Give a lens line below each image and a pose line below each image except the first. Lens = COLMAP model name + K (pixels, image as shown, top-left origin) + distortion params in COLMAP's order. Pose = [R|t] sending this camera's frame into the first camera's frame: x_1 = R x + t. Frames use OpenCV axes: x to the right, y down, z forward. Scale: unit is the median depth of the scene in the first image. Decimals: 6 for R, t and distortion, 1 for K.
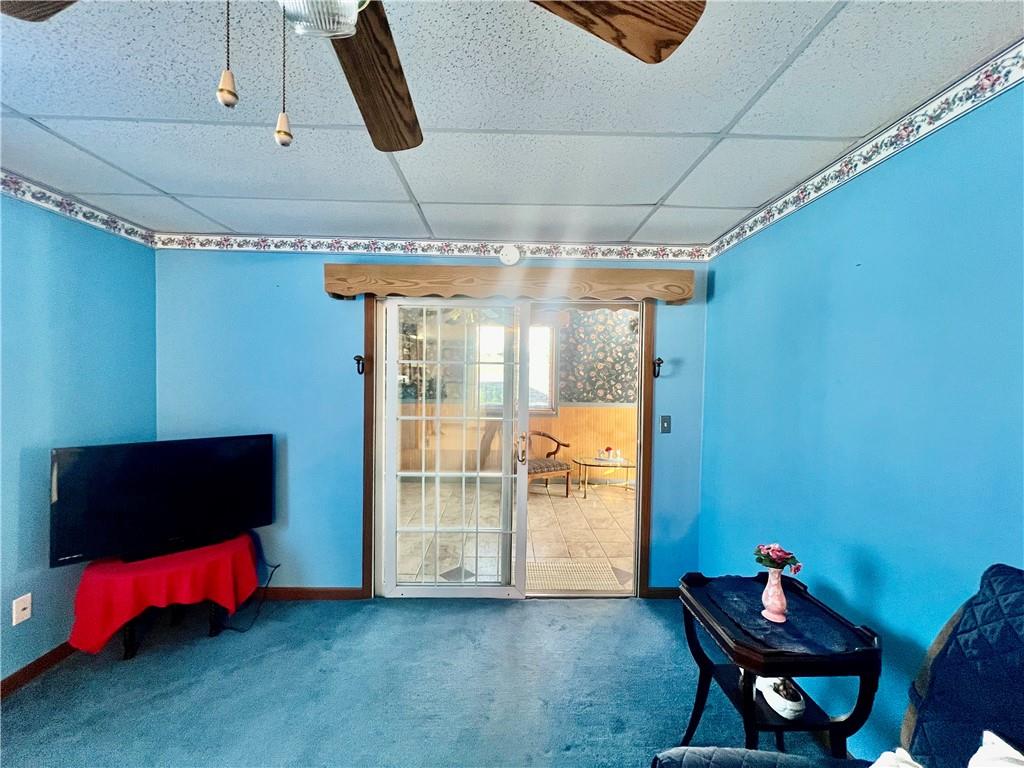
lens RADIAL K [[408.4, 0, 510.6], [0, 408.4, 381.3], [0, 0, 1]] dist [-0.001415, 0.000017]
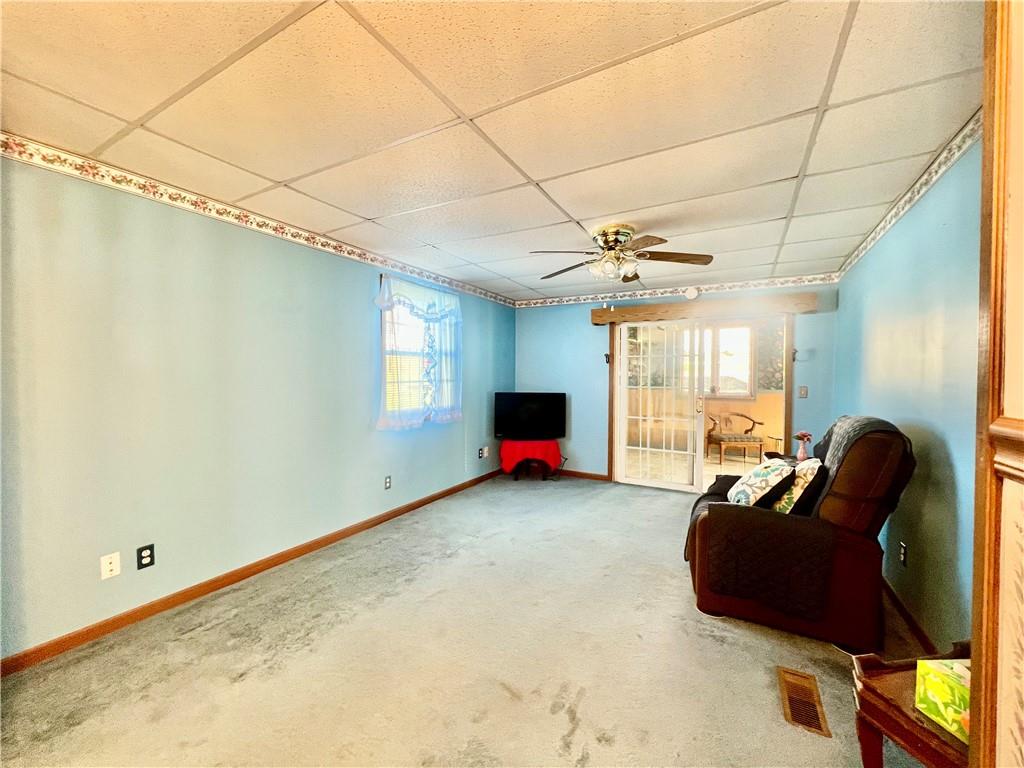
lens RADIAL K [[408.4, 0, 510.6], [0, 408.4, 381.3], [0, 0, 1]] dist [-0.001415, 0.000017]
pose [[0.865174, 0.000365, -0.501472, 0.100381], [-0.003501, 0.999980, -0.005312, 0.038640], [0.501460, 0.006351, 0.865157, -0.441248]]
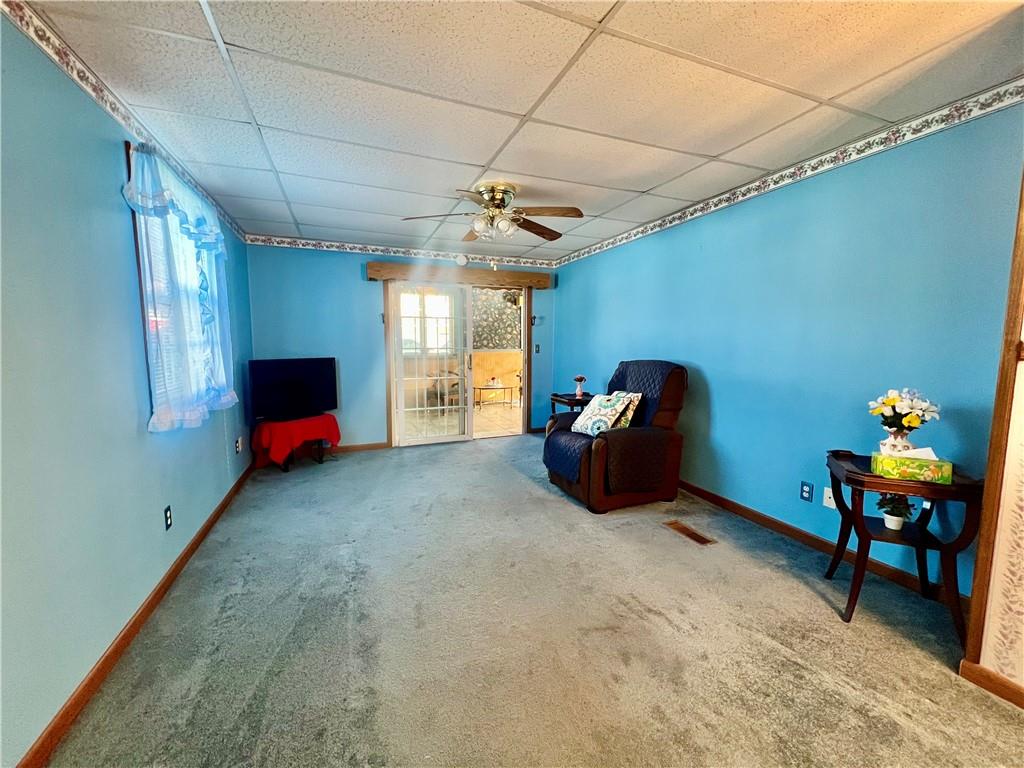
lens RADIAL K [[408.4, 0, 510.6], [0, 408.4, 381.3], [0, 0, 1]] dist [-0.001415, 0.000017]
pose [[0.932245, -0.049772, 0.358389, -0.244933], [0.019041, 0.995870, 0.088775, 0.042364], [-0.361327, -0.075936, 0.929342, -0.435255]]
